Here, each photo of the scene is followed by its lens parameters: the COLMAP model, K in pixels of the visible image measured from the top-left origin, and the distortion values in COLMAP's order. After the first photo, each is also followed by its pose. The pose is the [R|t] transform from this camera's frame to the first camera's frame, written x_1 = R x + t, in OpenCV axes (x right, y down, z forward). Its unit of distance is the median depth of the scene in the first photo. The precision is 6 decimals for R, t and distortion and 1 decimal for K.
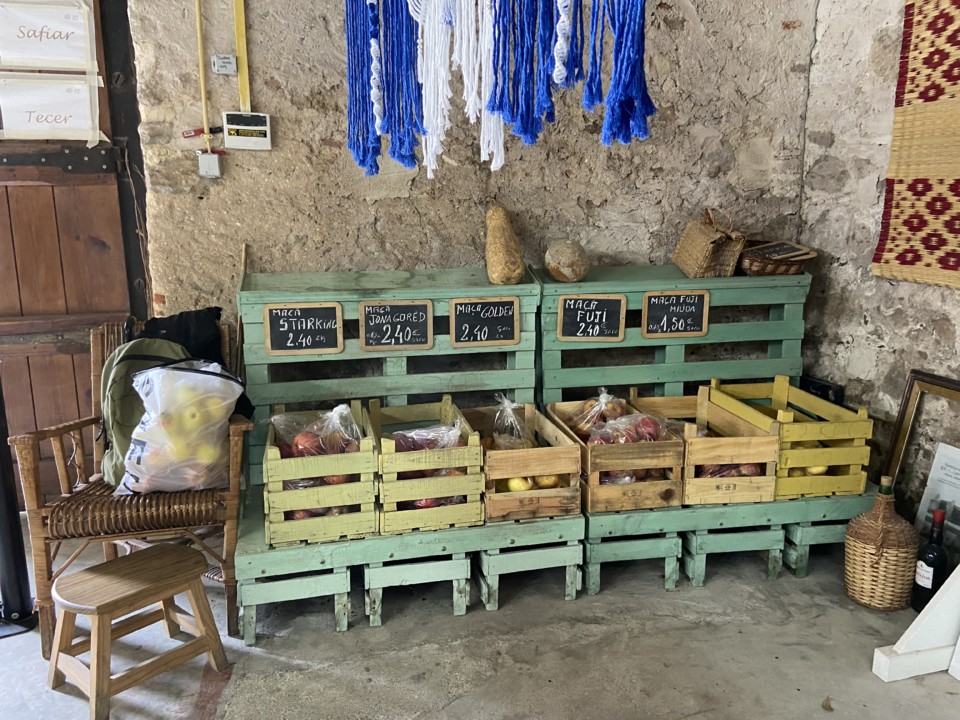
lens RADIAL K [[716.9, 0, 478.0], [0, 716.9, 360.7], [0, 0, 1]] dist [0.034942, -0.034603]
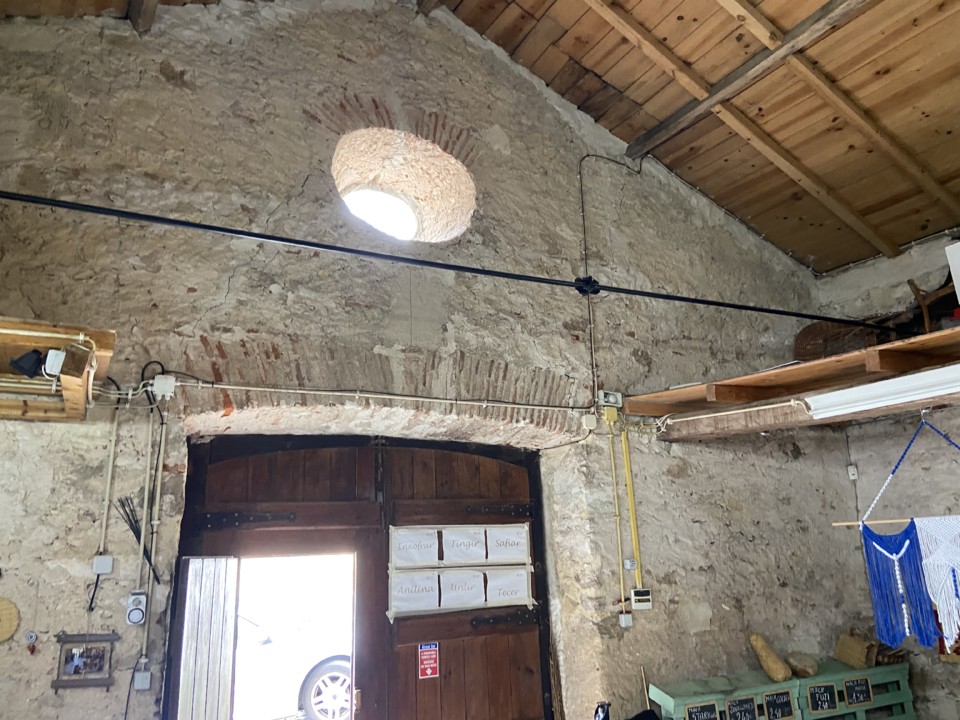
lens RADIAL K [[716.9, 0, 477.6], [0, 716.9, 356.2], [0, 0, 1]] dist [0.034942, -0.034603]
pose [[0.960442, 0.045044, 0.274812, -1.181711], [0.089705, 0.884188, -0.458437, -0.063234], [-0.263635, 0.464954, 0.845171, -0.667767]]
